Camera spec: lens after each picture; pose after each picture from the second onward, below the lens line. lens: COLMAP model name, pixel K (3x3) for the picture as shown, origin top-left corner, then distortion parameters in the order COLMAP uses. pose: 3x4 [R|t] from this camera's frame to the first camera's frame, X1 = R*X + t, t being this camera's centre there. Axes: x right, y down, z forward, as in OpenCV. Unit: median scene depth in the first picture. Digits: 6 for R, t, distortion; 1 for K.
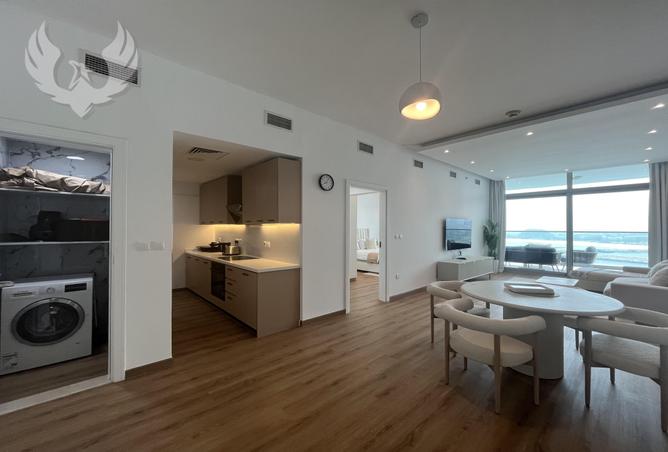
lens RADIAL K [[271.3, 0, 334.0], [0, 271.3, 226.0], [0, 0, 1]] dist [-0.002288, -0.000060]
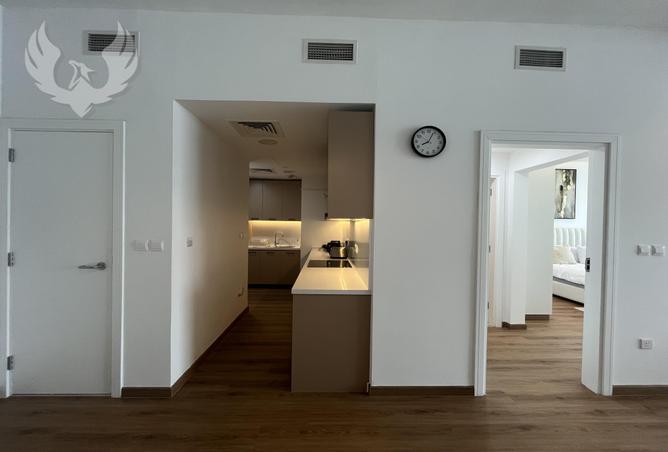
lens RADIAL K [[271.3, 0, 334.0], [0, 271.3, 226.0], [0, 0, 1]] dist [-0.002288, -0.000060]
pose [[0.756518, 0.014831, -0.653805, 0.185054], [-0.005848, 0.999856, 0.015914, -0.002226], [0.653947, -0.008216, 0.756496, 0.477451]]
